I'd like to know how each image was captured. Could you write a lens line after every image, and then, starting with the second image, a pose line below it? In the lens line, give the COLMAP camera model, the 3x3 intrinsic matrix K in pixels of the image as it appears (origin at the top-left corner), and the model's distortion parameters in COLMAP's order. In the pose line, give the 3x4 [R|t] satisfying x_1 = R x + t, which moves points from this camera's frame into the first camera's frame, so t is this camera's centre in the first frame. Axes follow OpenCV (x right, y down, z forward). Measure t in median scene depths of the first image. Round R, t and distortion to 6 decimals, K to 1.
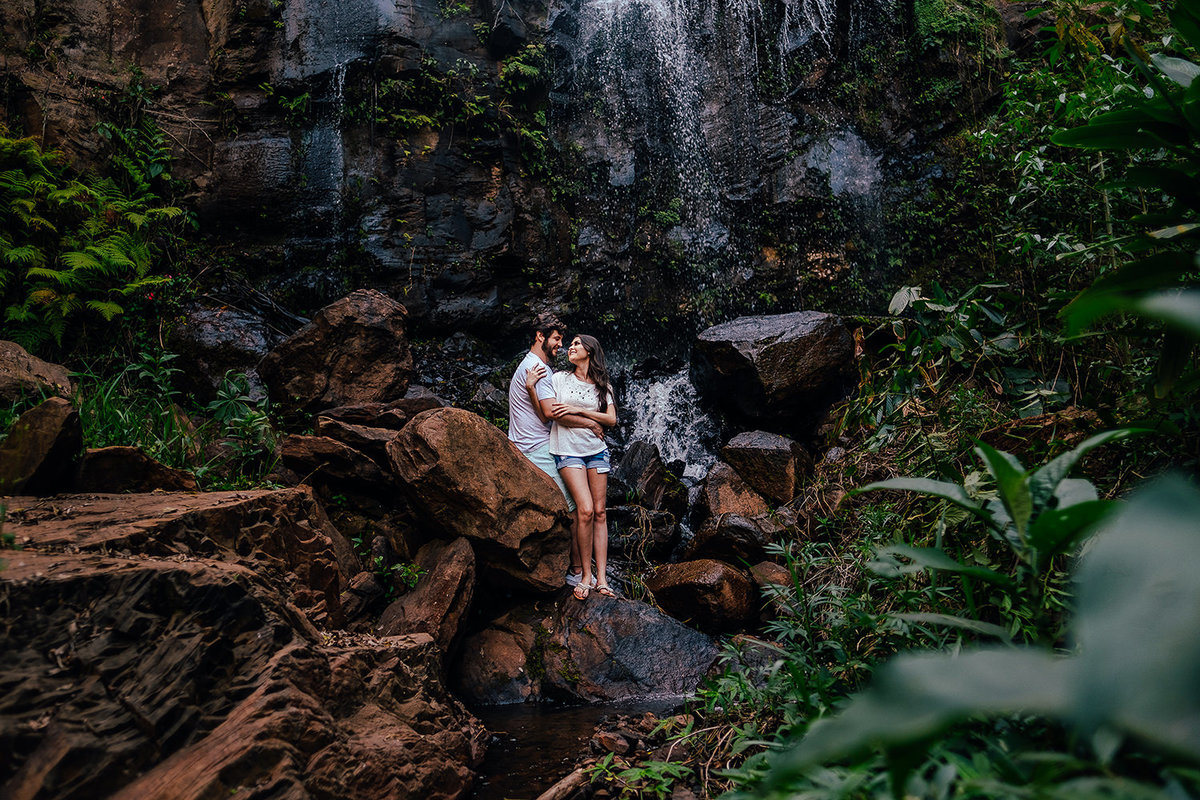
lens RADIAL K [[846.6, 0, 602.7], [0, 846.6, 404.6], [0, 0, 1]] dist [-0.011362, 0.003527]
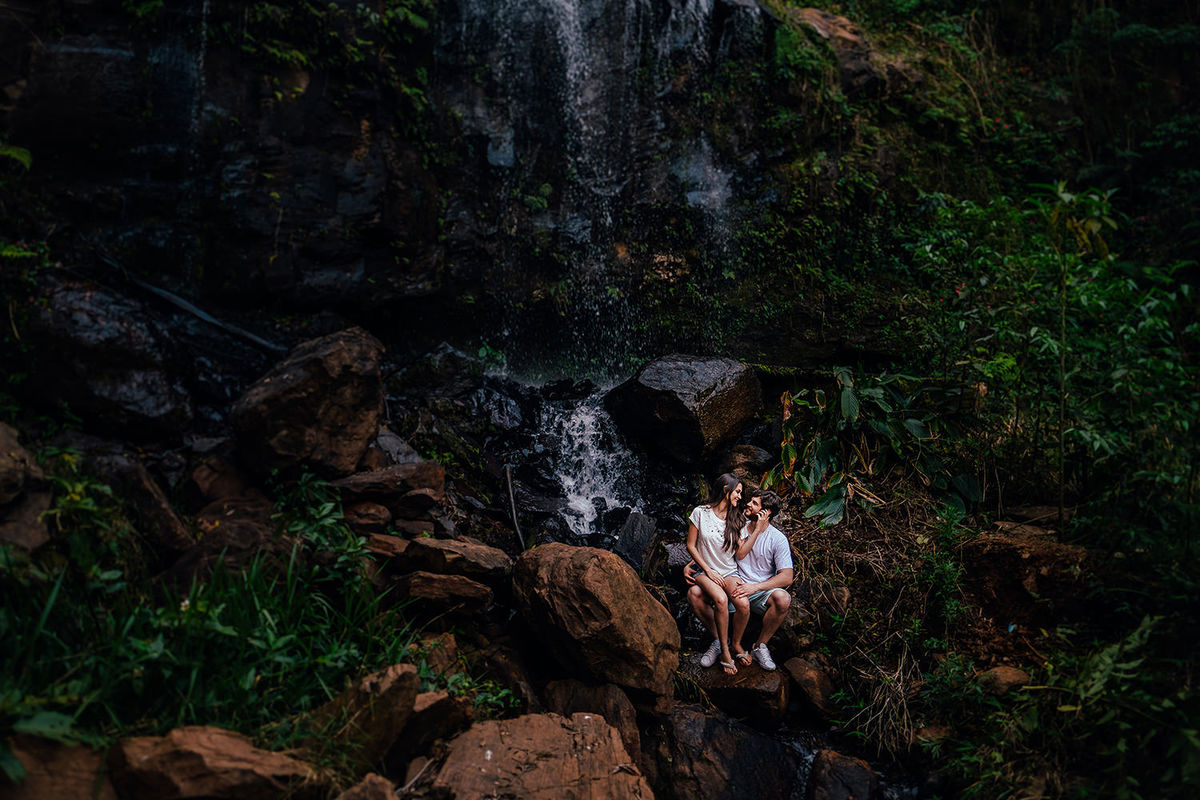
lens RADIAL K [[846.6, 0, 602.7], [0, 846.6, 404.6], [0, 0, 1]] dist [-0.011362, 0.003527]
pose [[0.923983, 0.064501, 0.376956, -0.216380], [-0.110160, 0.988786, 0.100829, -0.102852], [-0.366225, -0.134690, 0.920727, 0.043312]]
